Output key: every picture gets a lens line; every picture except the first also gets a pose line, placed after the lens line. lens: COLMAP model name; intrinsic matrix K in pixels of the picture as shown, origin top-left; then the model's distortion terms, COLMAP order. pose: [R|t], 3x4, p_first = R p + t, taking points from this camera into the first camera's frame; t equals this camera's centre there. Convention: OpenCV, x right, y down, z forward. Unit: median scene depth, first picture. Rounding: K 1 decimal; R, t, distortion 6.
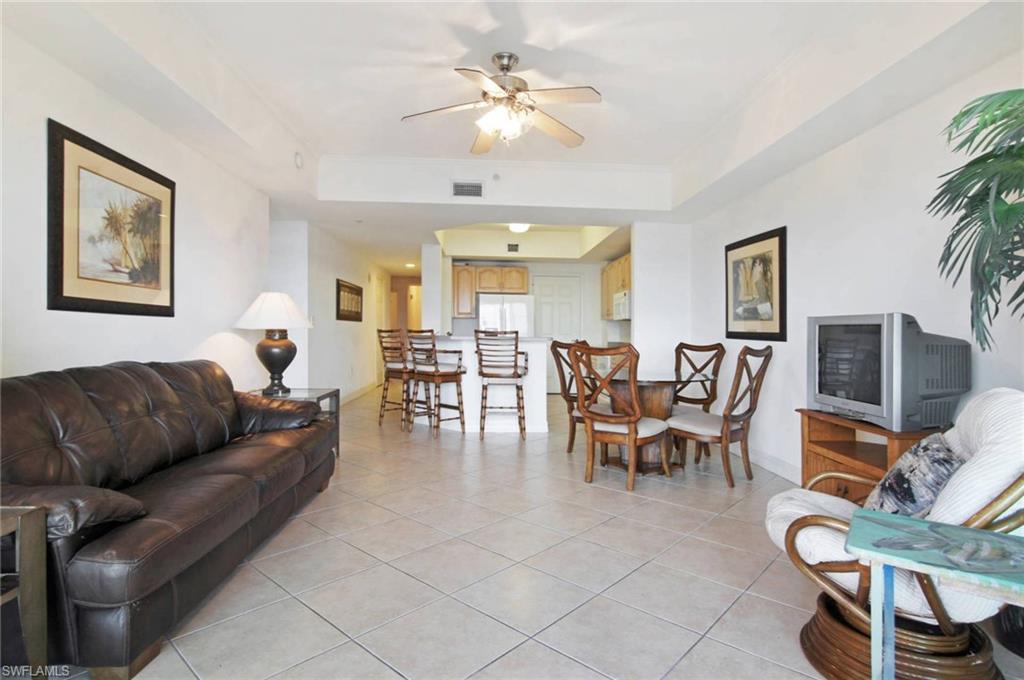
lens RADIAL K [[523.9, 0, 507.4], [0, 523.9, 337.0], [0, 0, 1]] dist [-0.022125, -0.000288]
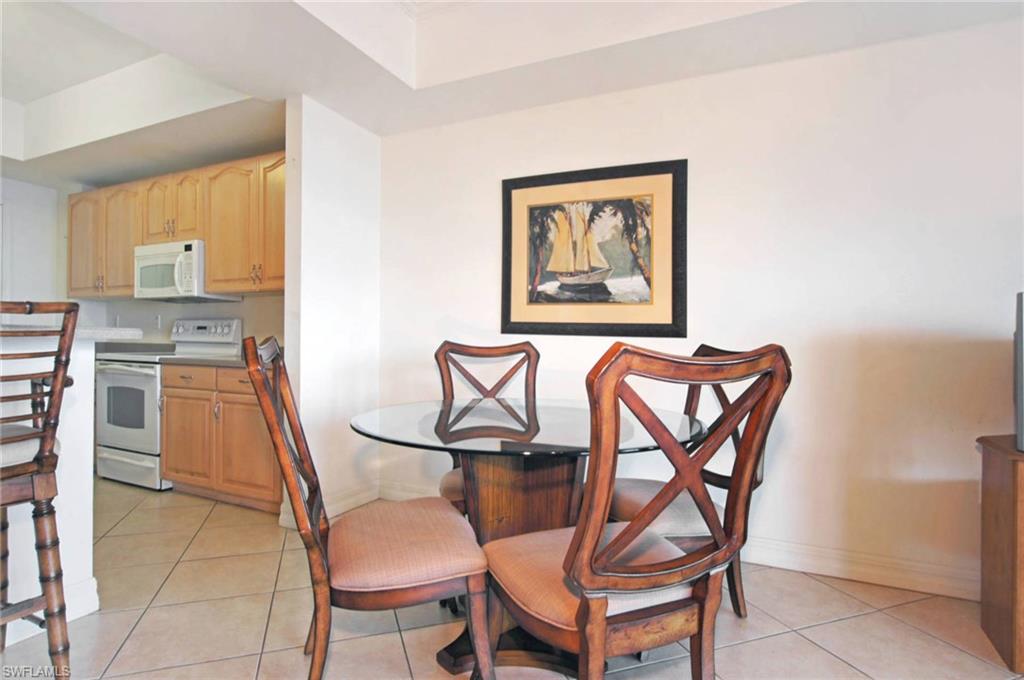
lens RADIAL K [[523.9, 0, 507.4], [0, 523.9, 337.0], [0, 0, 1]] dist [-0.022125, -0.000288]
pose [[0.459777, 0.002465, 0.888031, -0.121300], [-0.001749, 0.999997, -0.001870, 0.008248], [-0.888032, -0.000693, 0.459780, 0.761546]]
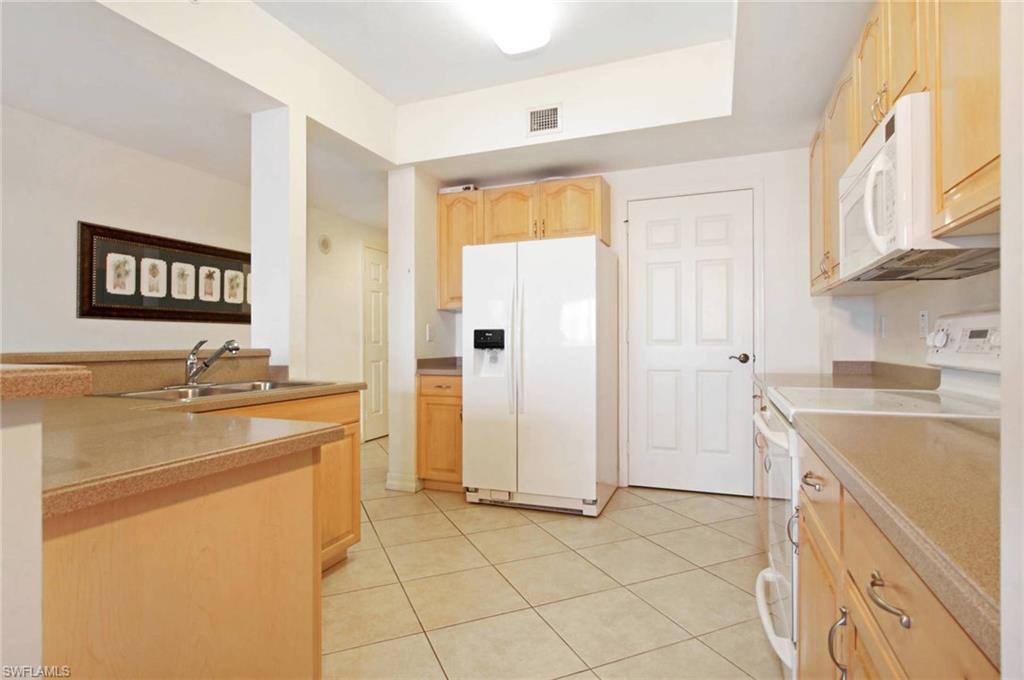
lens RADIAL K [[523.9, 0, 507.4], [0, 523.9, 337.0], [0, 0, 1]] dist [-0.022125, -0.000288]
pose [[0.905459, -0.013088, -0.424232, 0.278855], [0.003693, 0.999730, -0.022962, -0.003673], [0.424417, 0.019225, 0.905263, 1.225526]]
